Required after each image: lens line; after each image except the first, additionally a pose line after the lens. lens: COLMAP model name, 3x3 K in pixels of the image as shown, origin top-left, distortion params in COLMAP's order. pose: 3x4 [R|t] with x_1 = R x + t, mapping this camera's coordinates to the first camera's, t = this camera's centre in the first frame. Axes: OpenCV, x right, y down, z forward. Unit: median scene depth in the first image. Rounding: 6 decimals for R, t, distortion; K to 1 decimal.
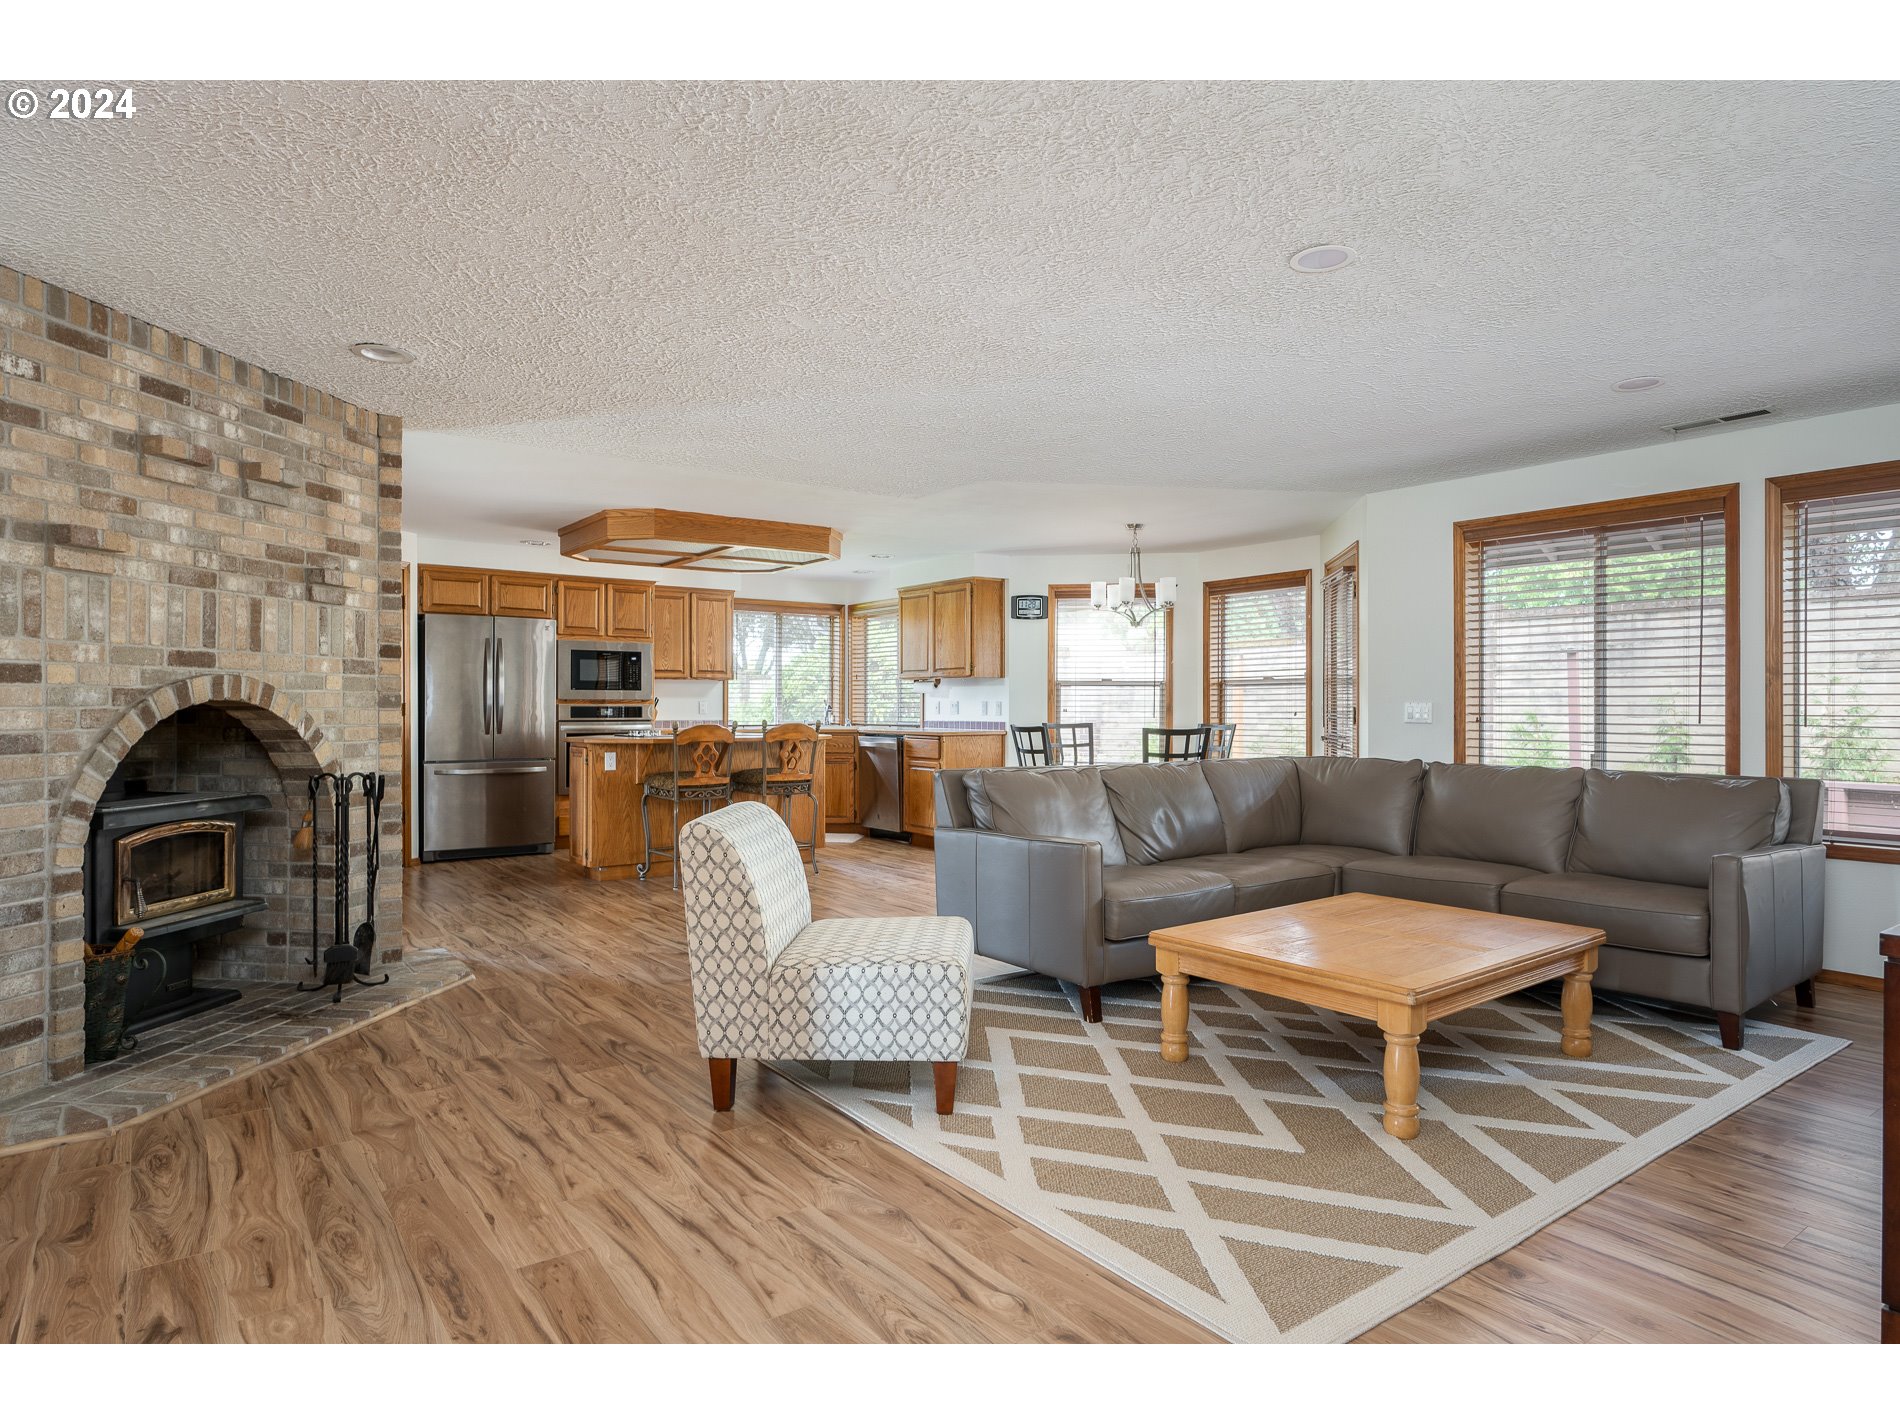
lens RADIAL K [[1145.7, 0, 954.2], [0, 1145.7, 710.3], [0, 0, 1]] dist [-0.001043, -0.000126]
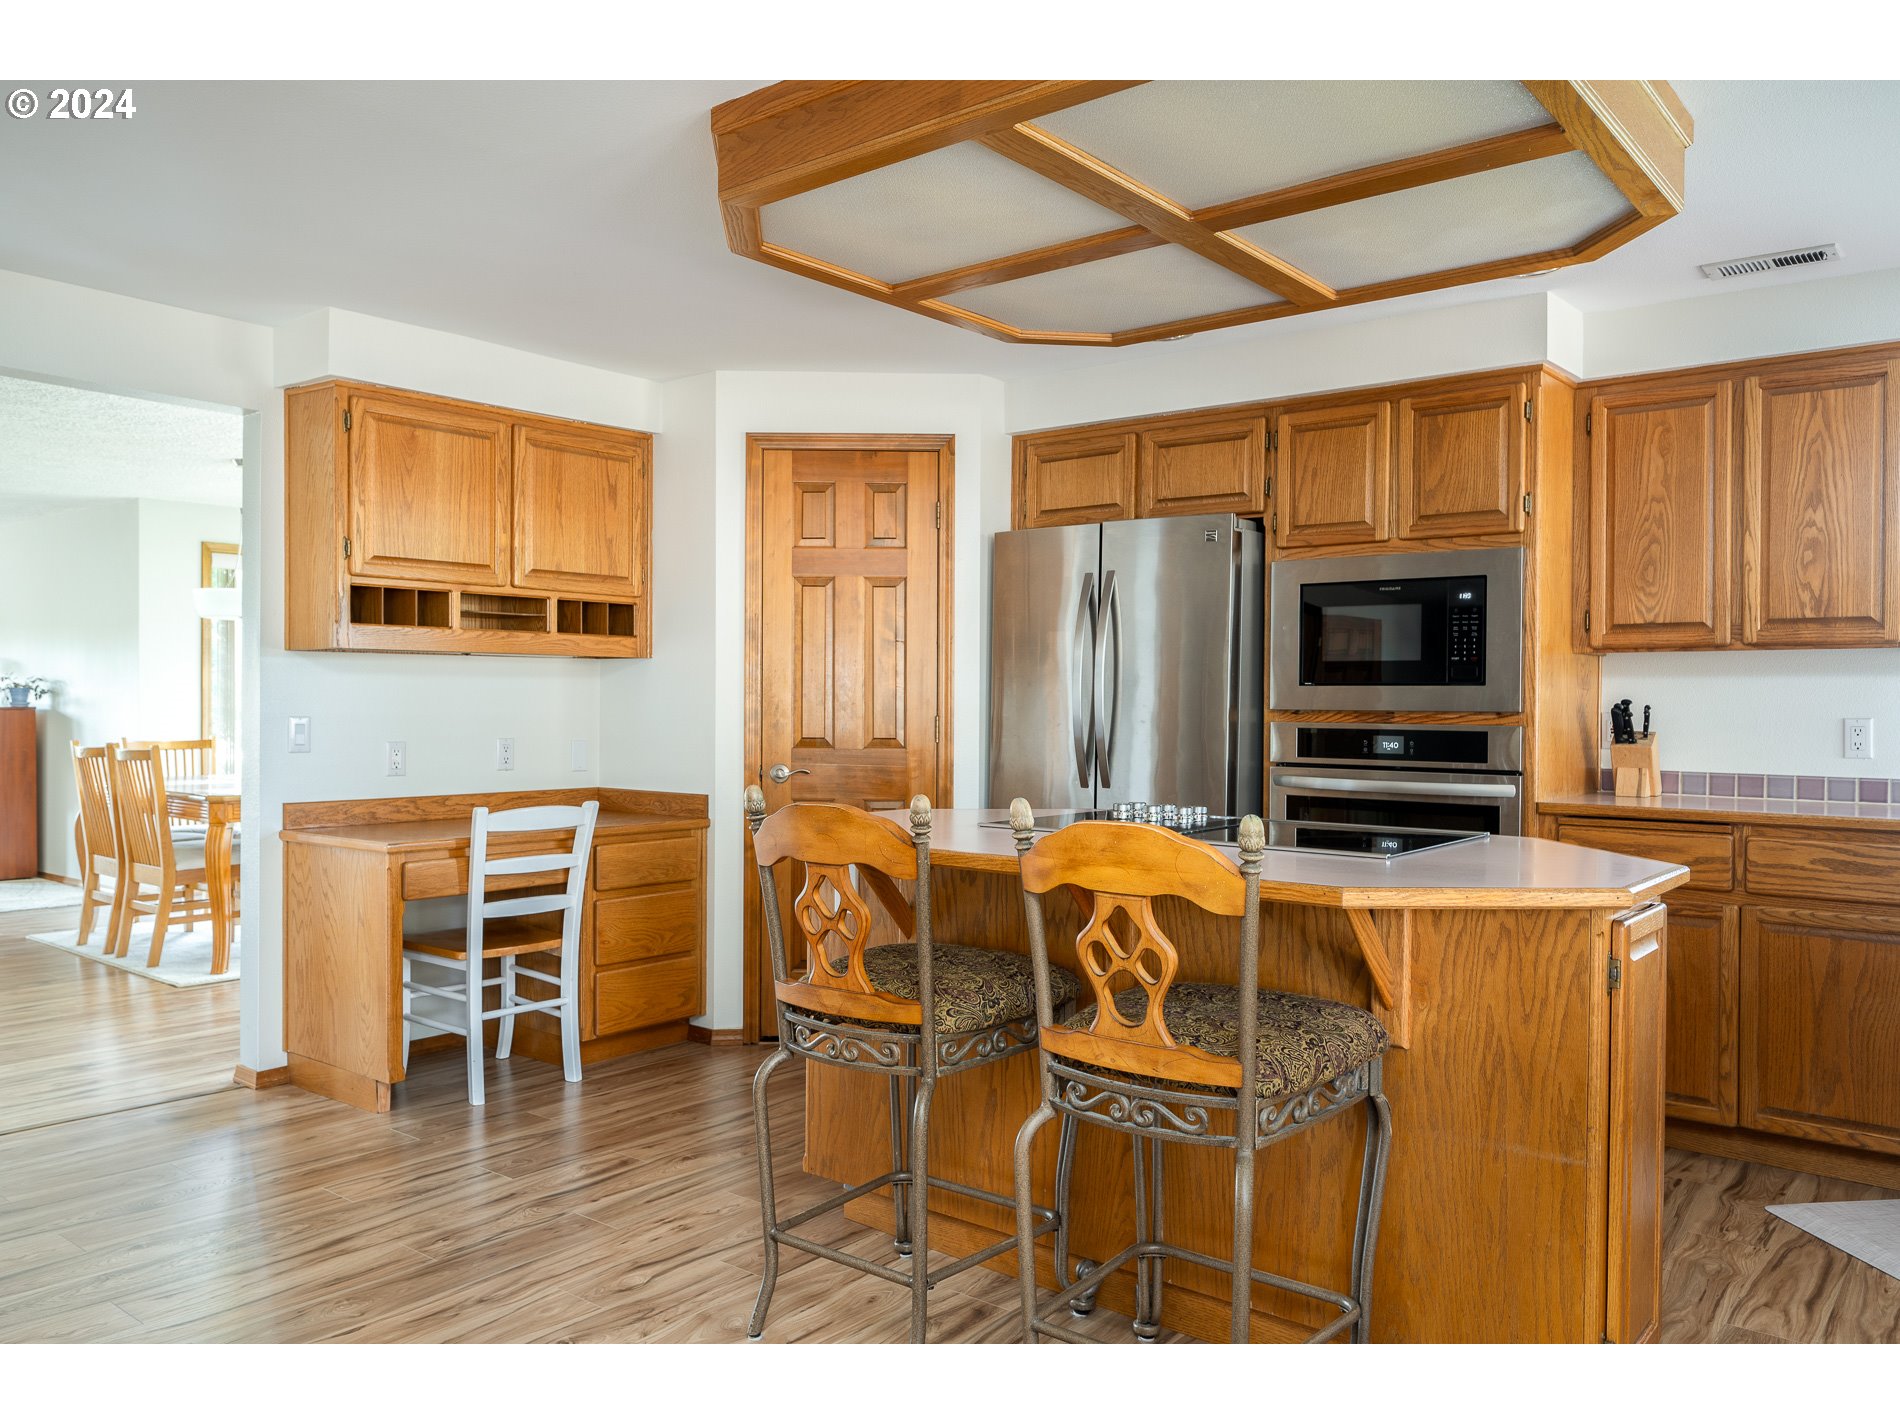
lens RADIAL K [[1387.7, 0, 904.2], [0, 1387.7, 713.3], [0, 0, 1]] dist [-0.003495, -0.002454]
pose [[0.242551, 0.008732, -0.970099, 0.196019], [-0.011426, 0.999916, 0.006143, -0.019720], [0.970071, 0.009594, 0.242630, 1.527210]]
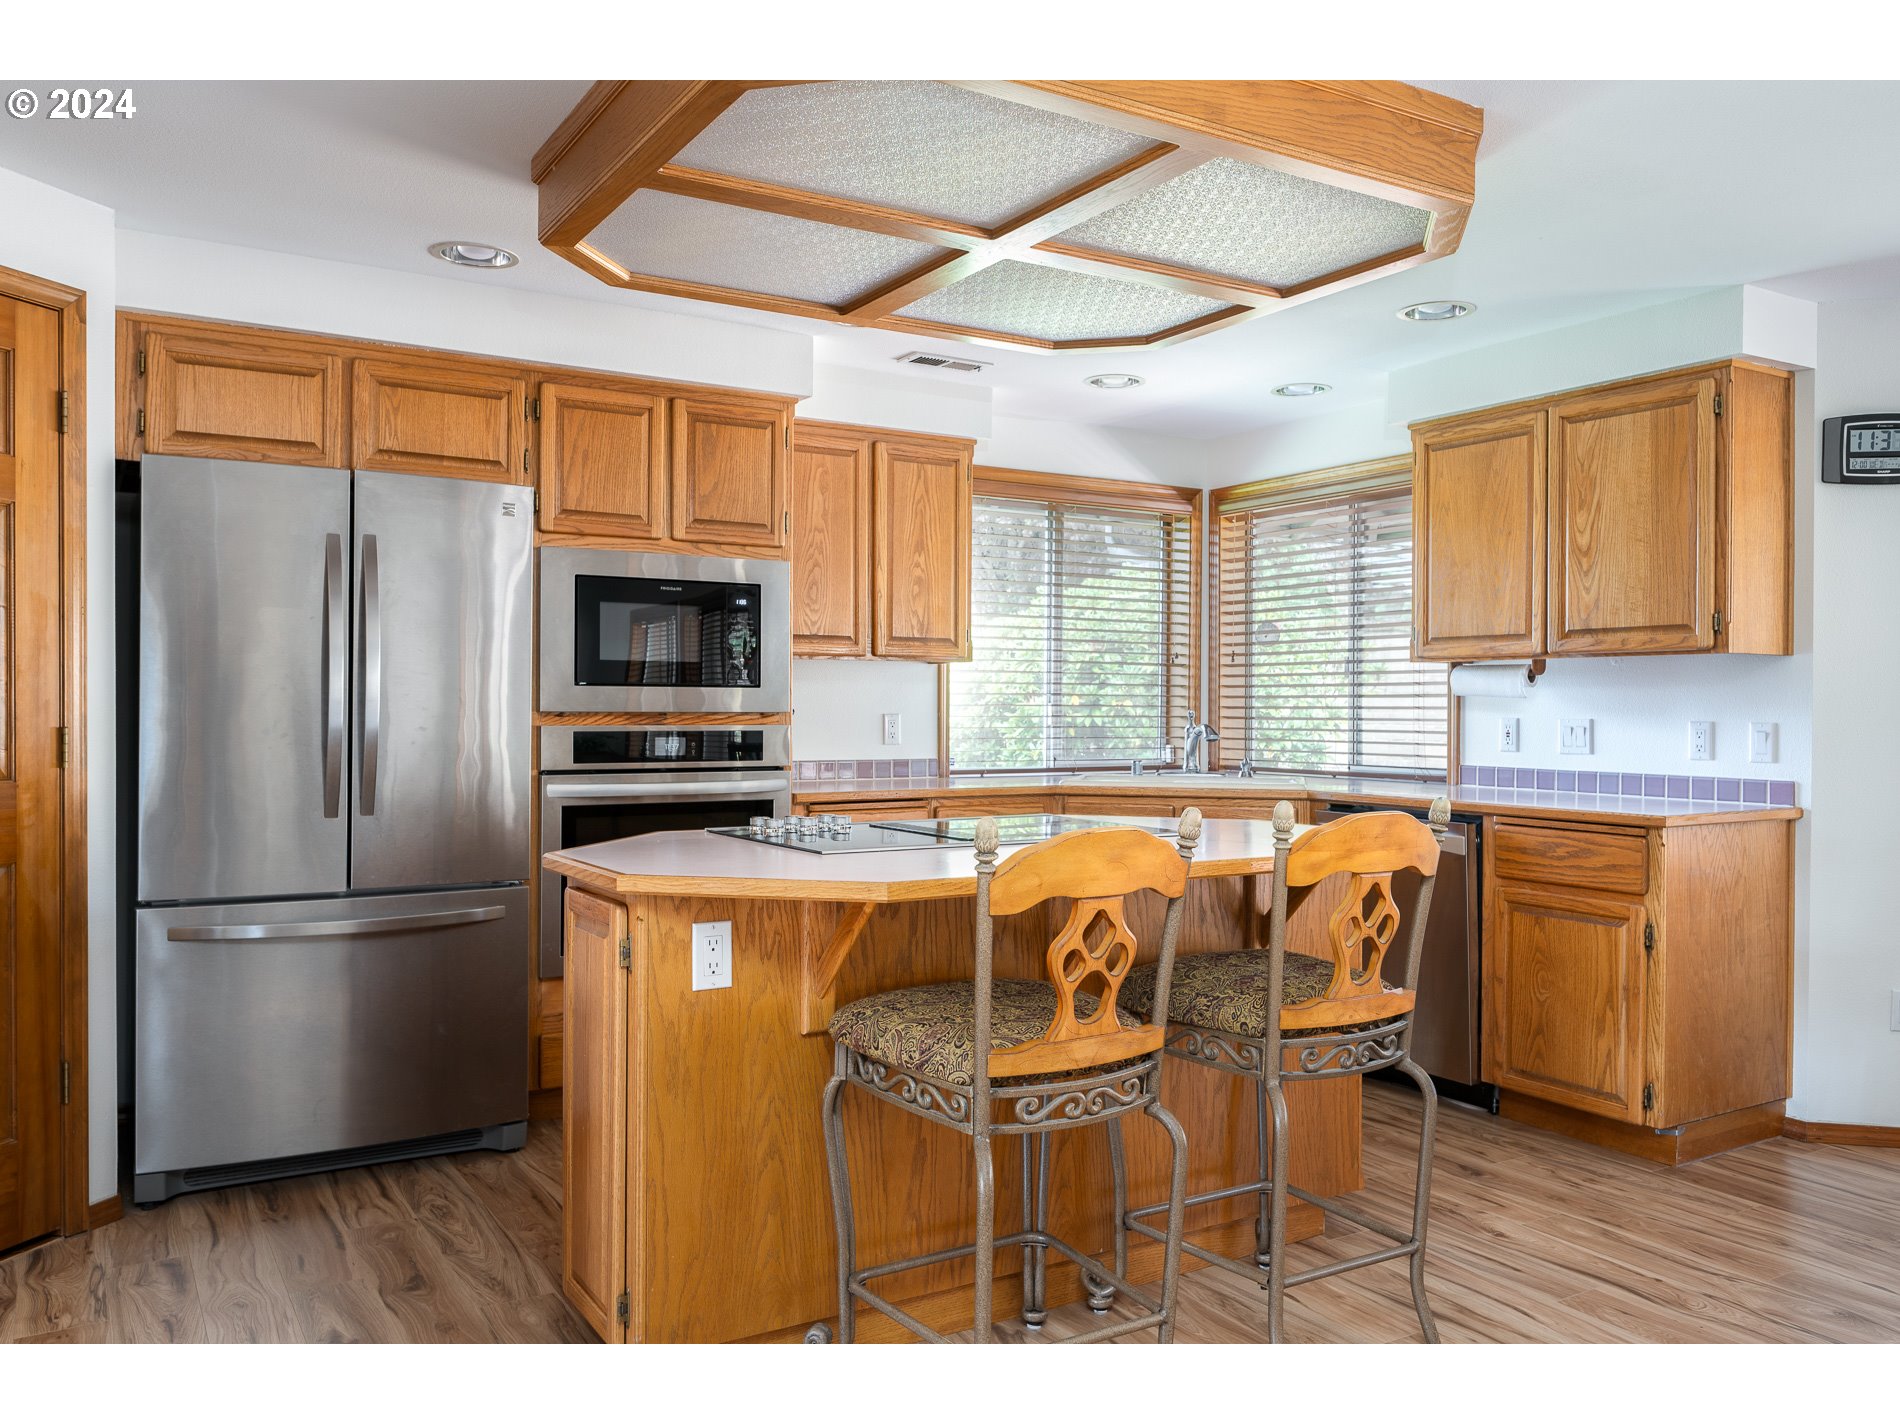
lens RADIAL K [[1485.3, 0, 953.7], [0, 1485.3, 711.5], [0, 0, 1]] dist [0.002140, -0.000511]
pose [[0.996904, 0.004427, -0.078509, -0.362707], [-0.004364, 0.999990, 0.000978, -0.021656], [0.078512, -0.000632, 0.996913, 1.101522]]
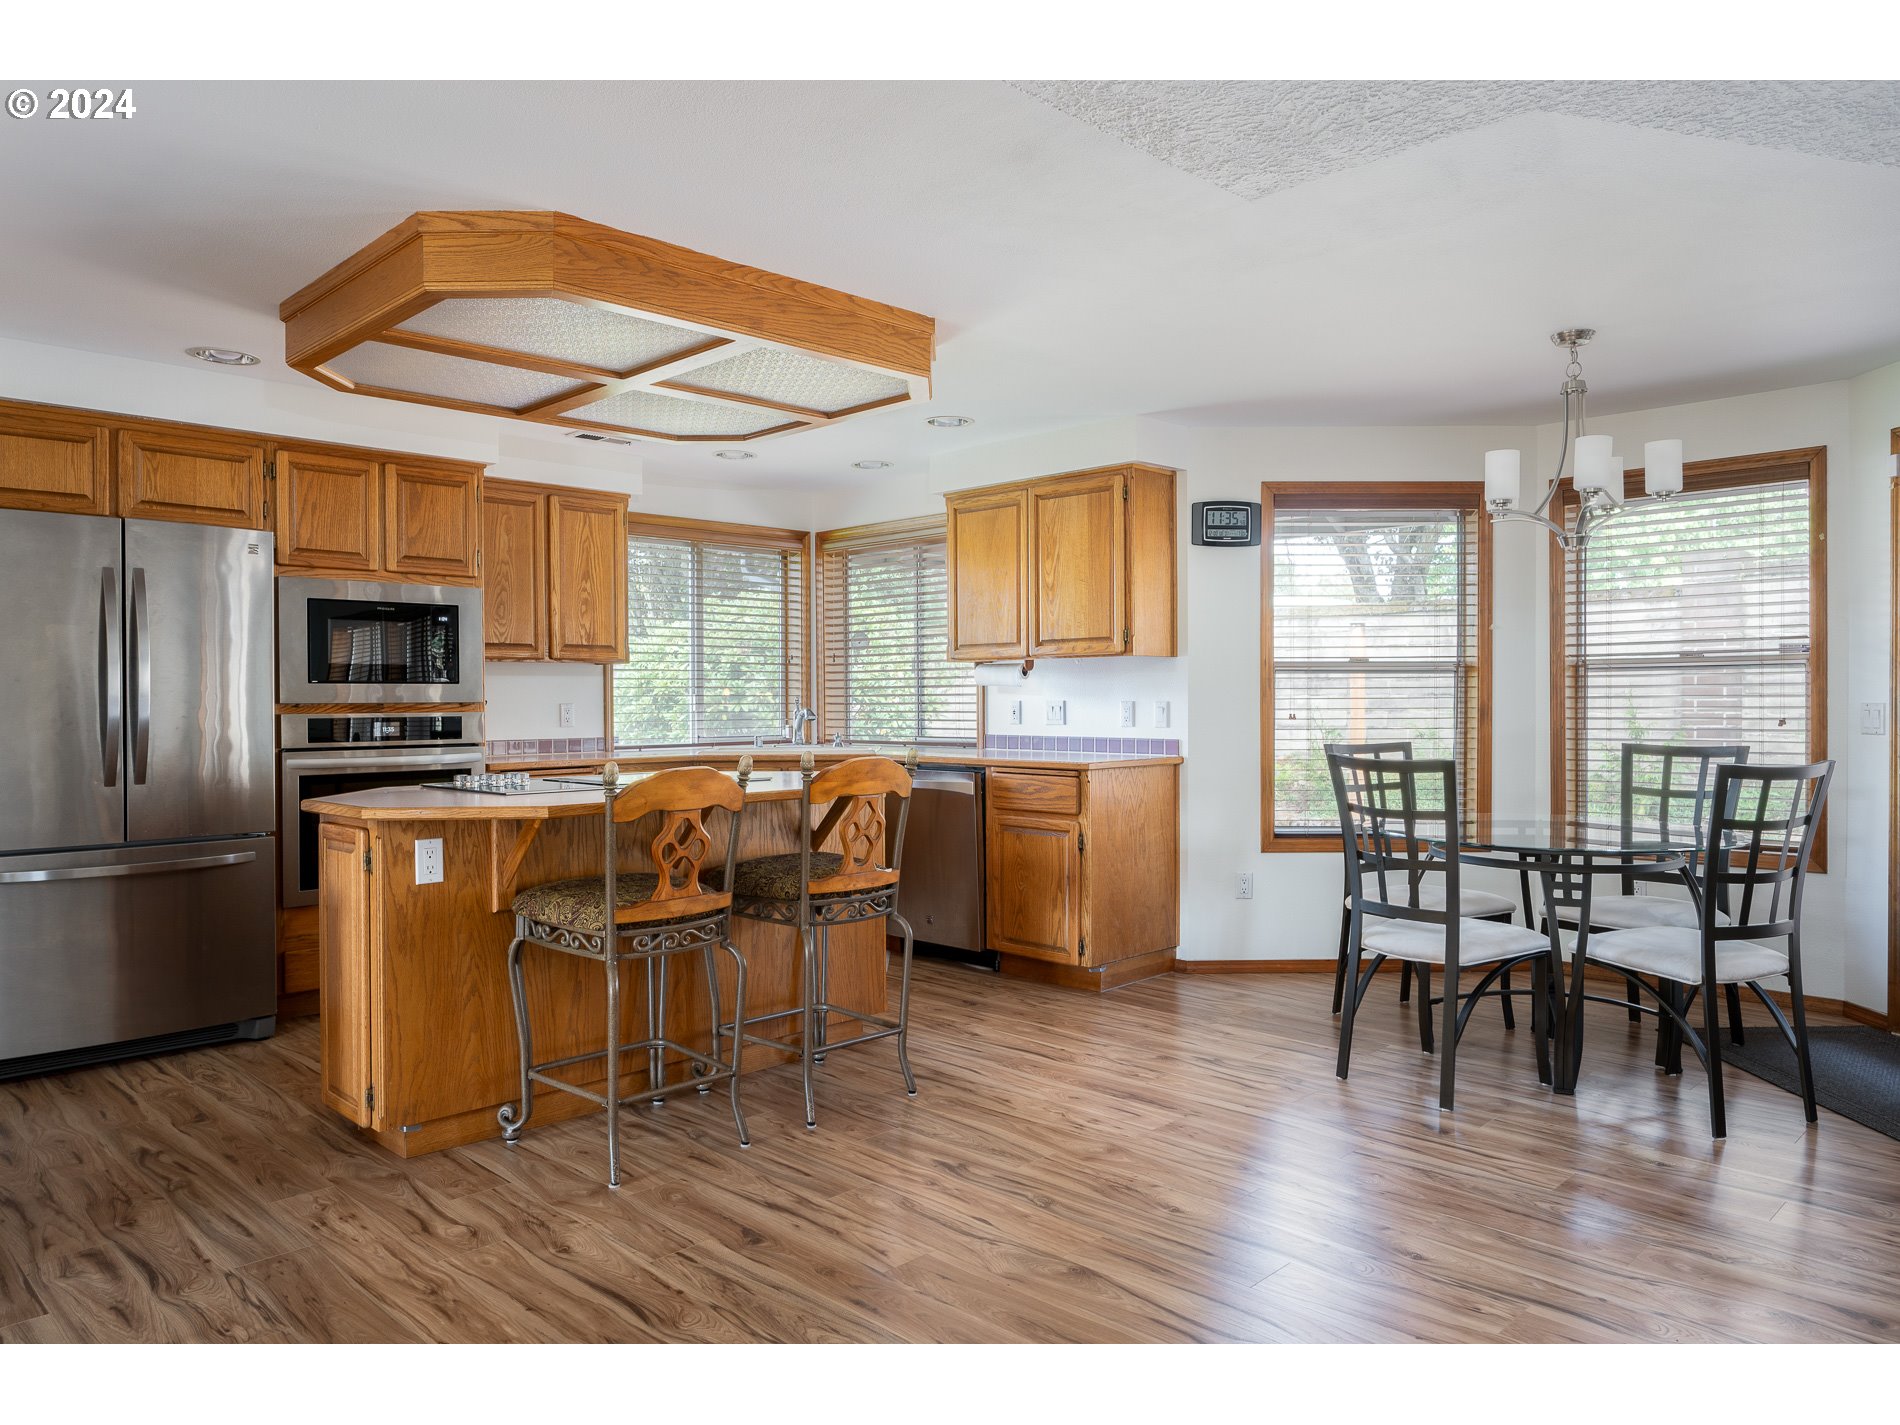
lens RADIAL K [[1313.9, 0, 966.6], [0, 1313.9, 712.9], [0, 0, 1]] dist [-0.001168, -0.001457]
pose [[0.986869, -0.008339, 0.161310, -0.313862], [0.007035, 0.999938, 0.008655, -0.017107], [-0.161372, -0.007406, 0.986866, 0.859610]]
